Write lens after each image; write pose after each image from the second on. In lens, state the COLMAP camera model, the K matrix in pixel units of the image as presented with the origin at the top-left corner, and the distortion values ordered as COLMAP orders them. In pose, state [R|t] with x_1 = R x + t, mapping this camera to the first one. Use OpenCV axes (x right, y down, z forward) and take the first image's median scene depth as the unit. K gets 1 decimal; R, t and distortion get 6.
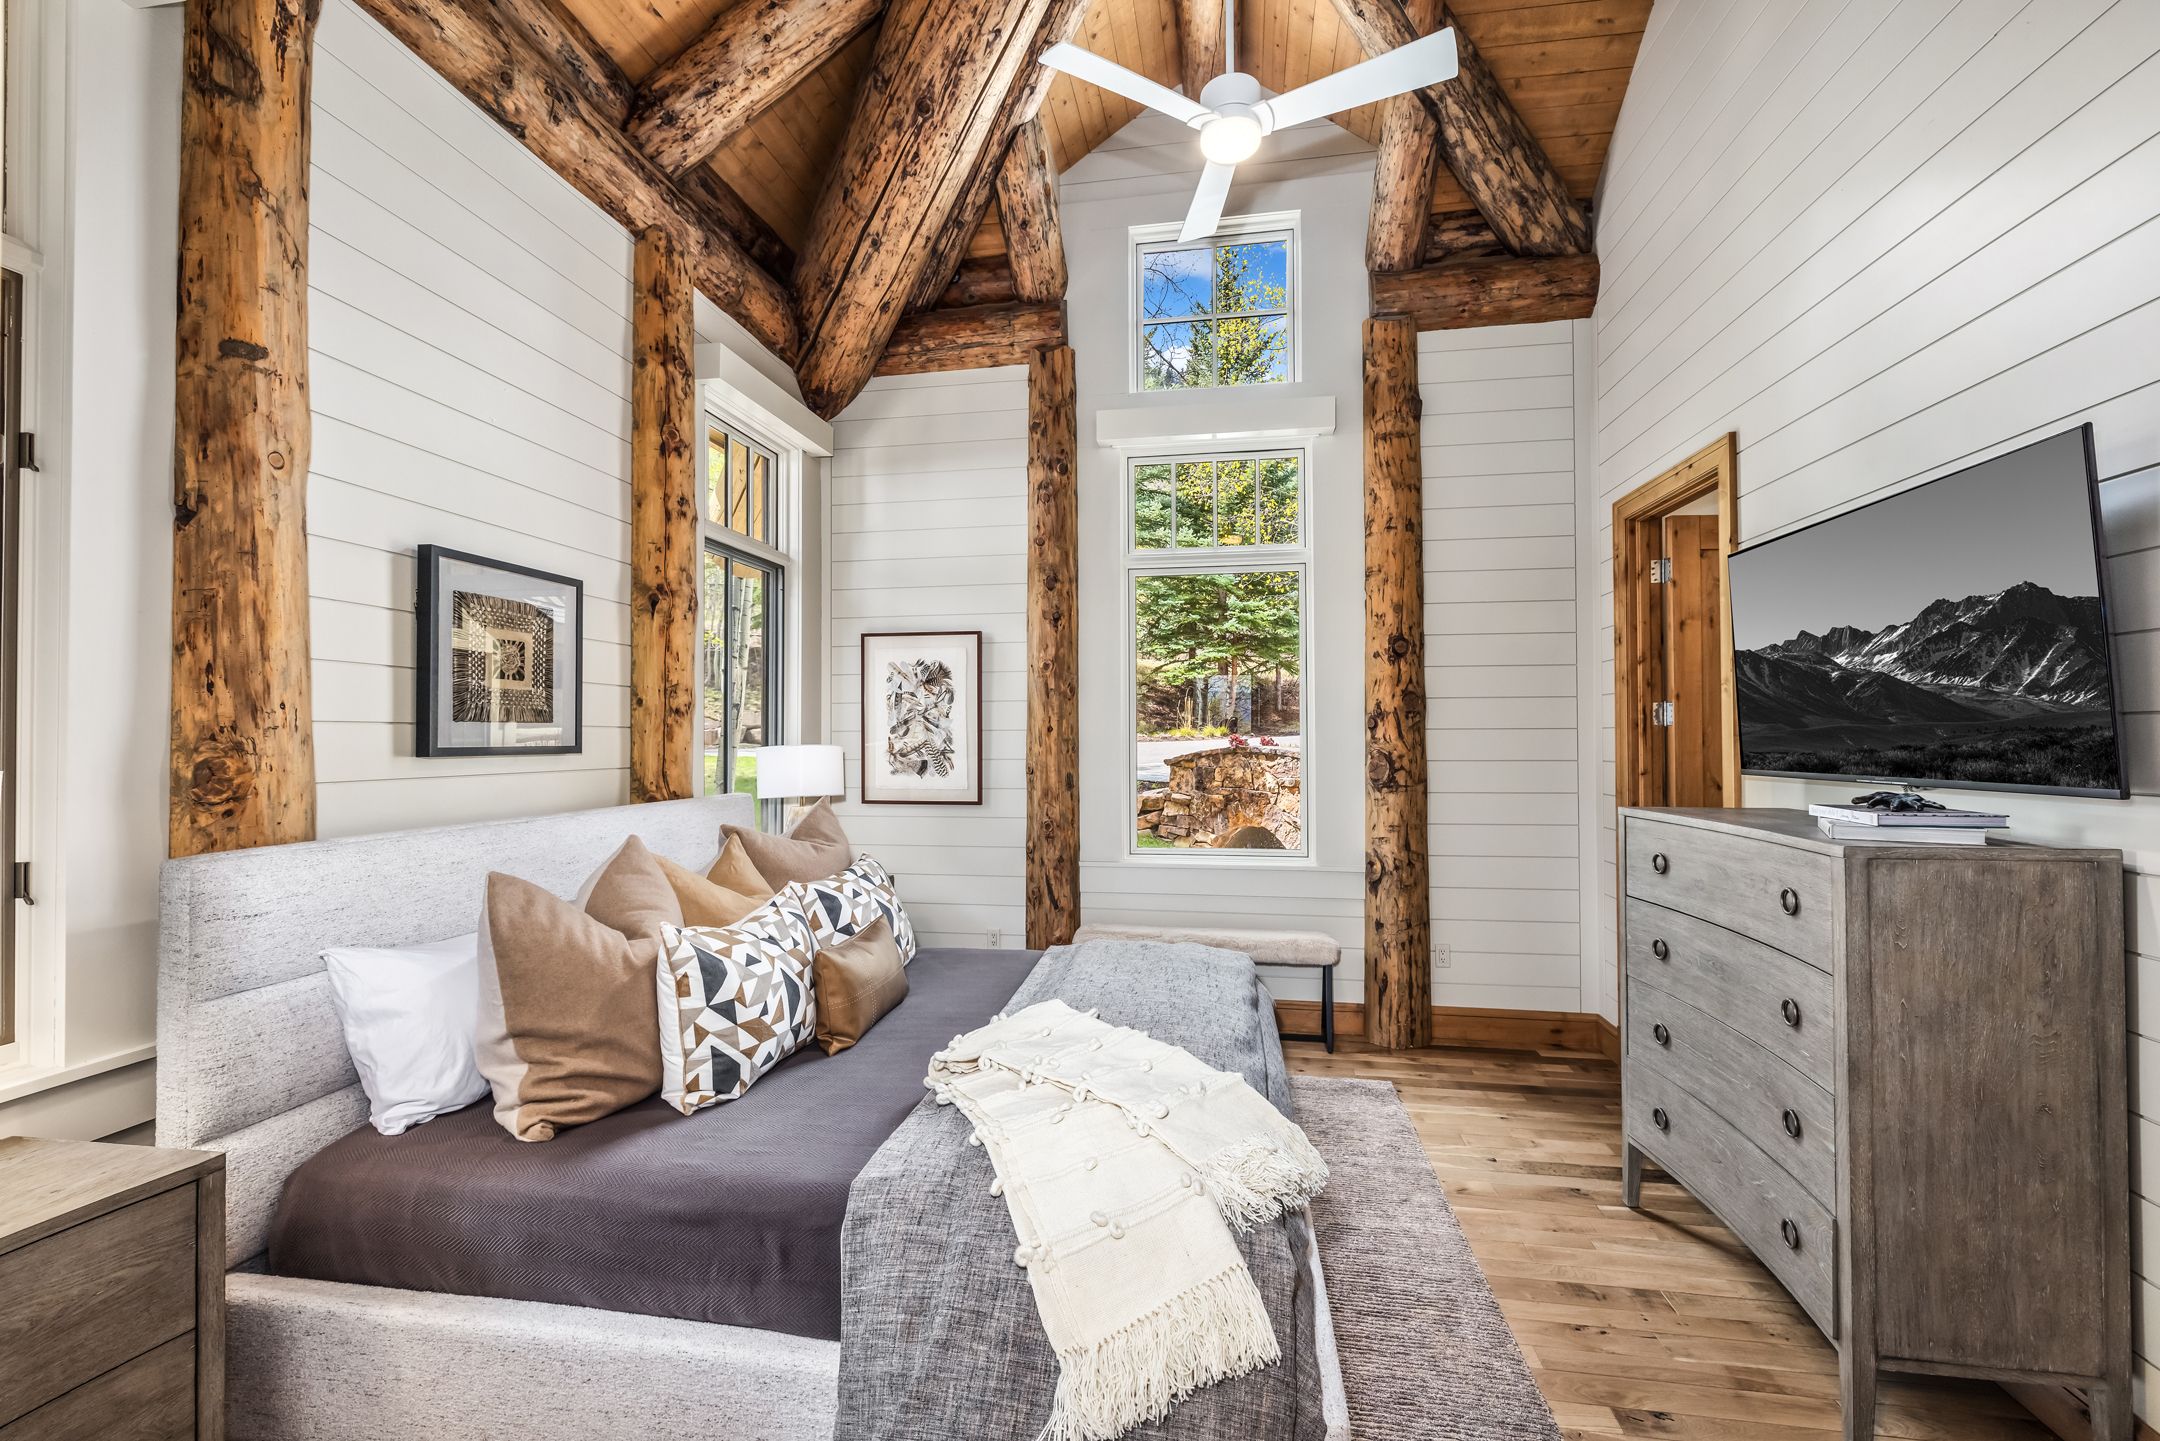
lens RADIAL K [[906.3, 0, 1080.2], [0, 906.3, 712.1], [0, 0, 1]] dist [-0.002059, 0.000034]
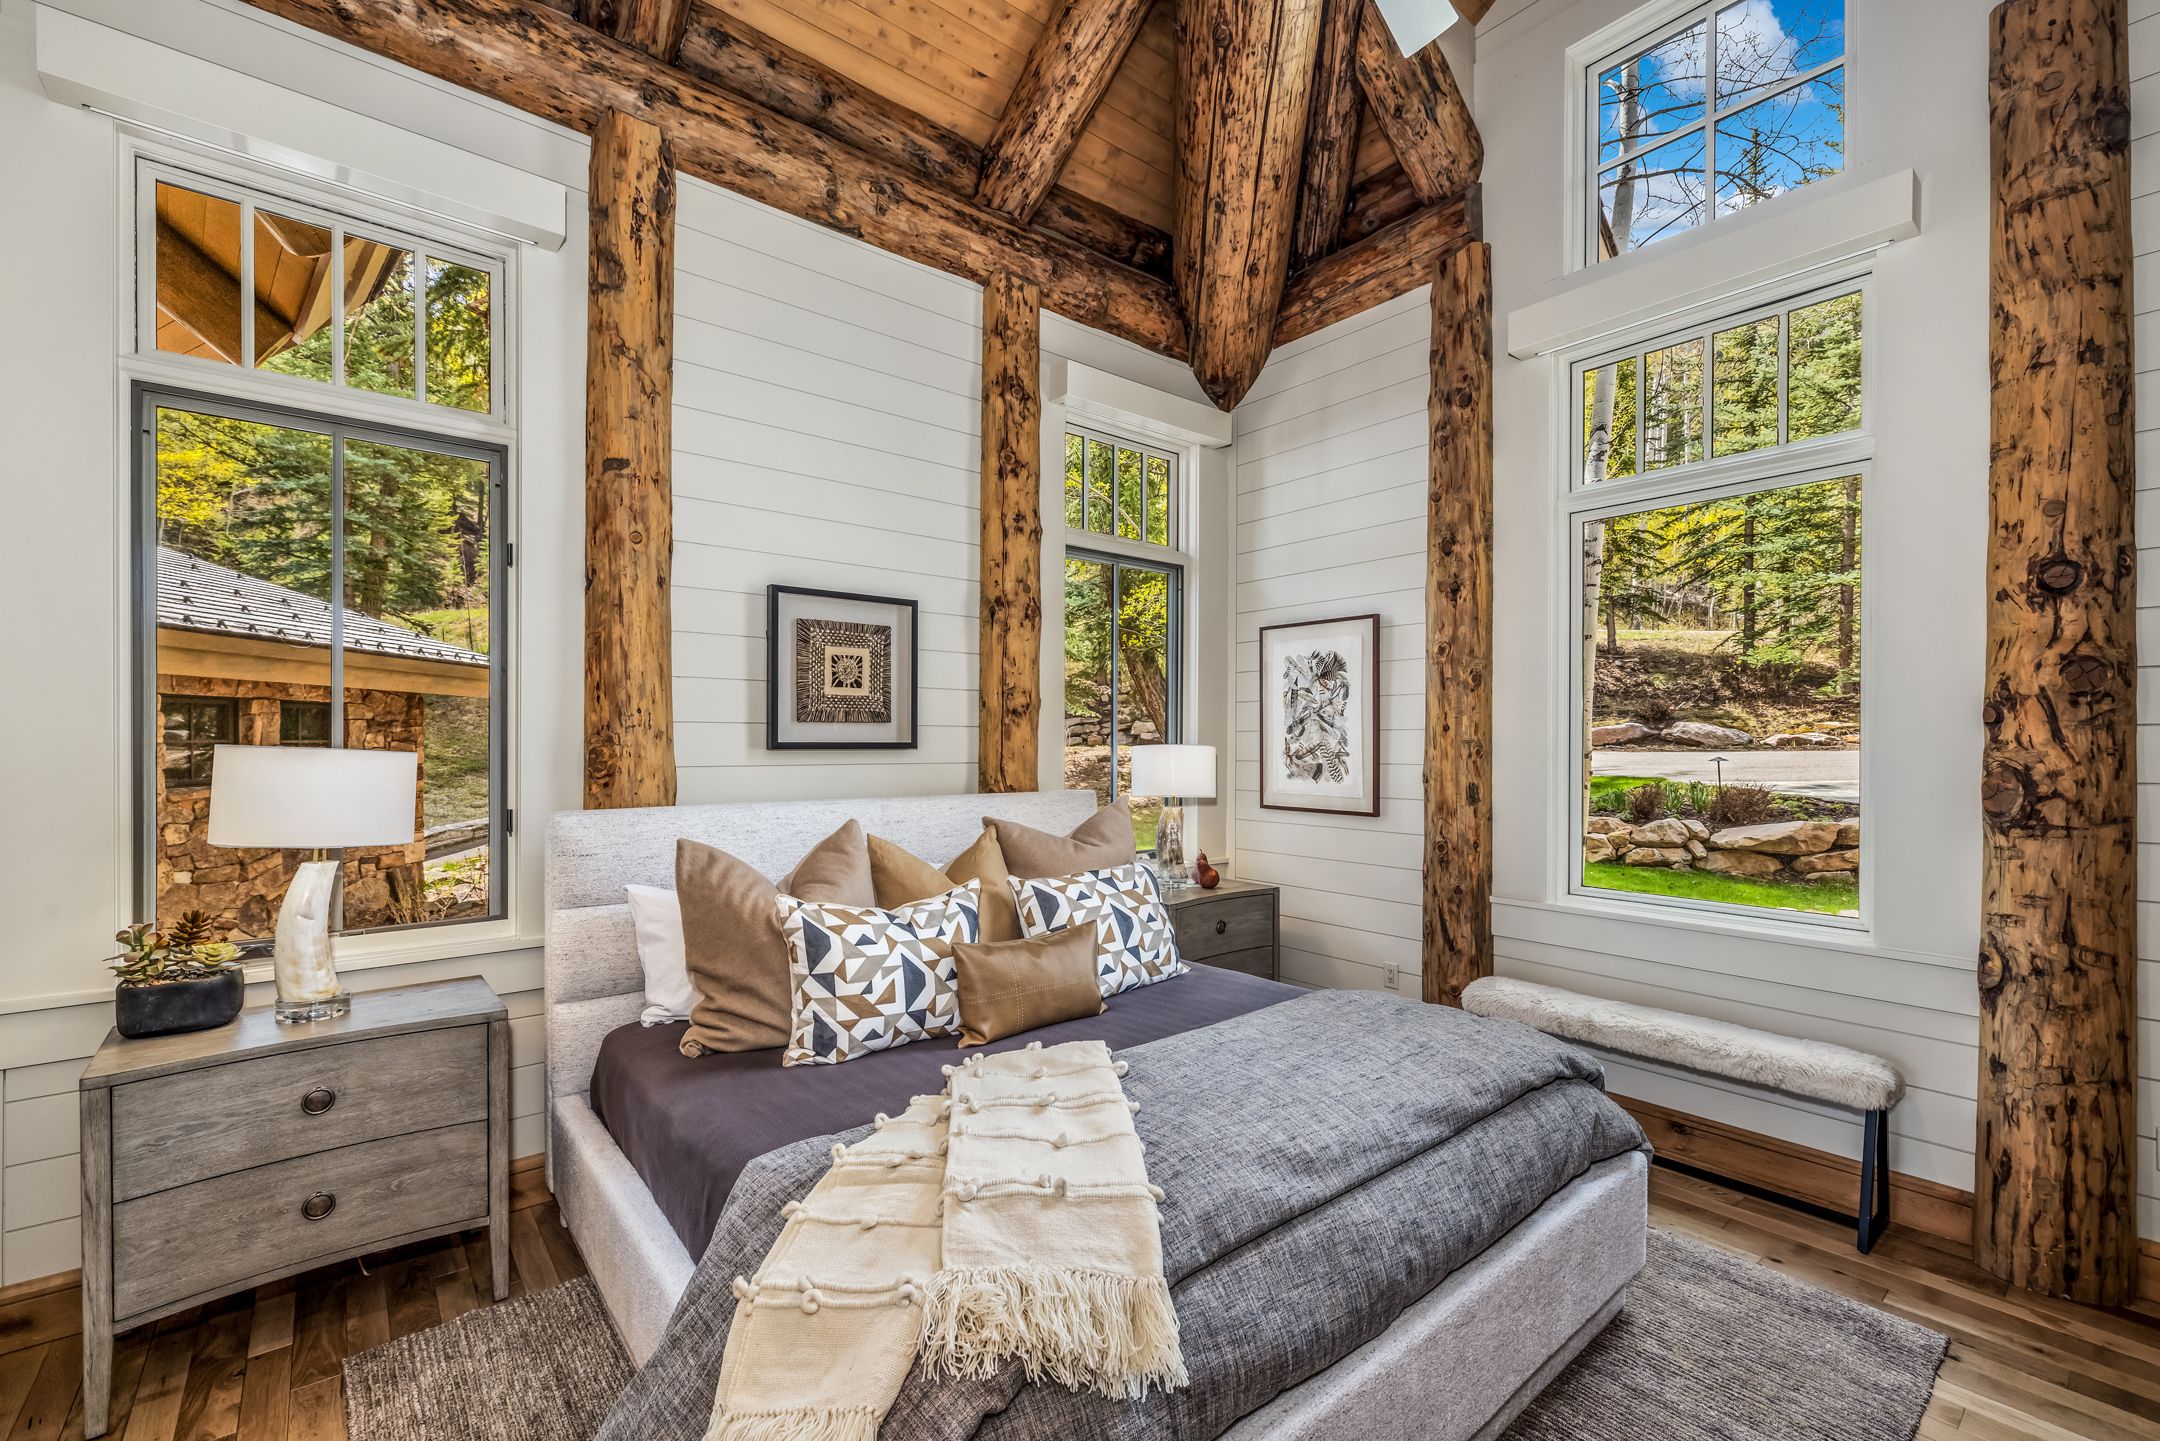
lens RADIAL K [[913.4, 0, 1060.3], [0, 913.4, 733.6], [0, 0, 1]] dist [-0.002644, 0.000046]
pose [[0.748320, 0.000043, -0.663338, 0.272976], [0.013170, 0.999802, 0.014922, 0.007739], [0.663207, -0.019903, 0.748171, 0.179998]]
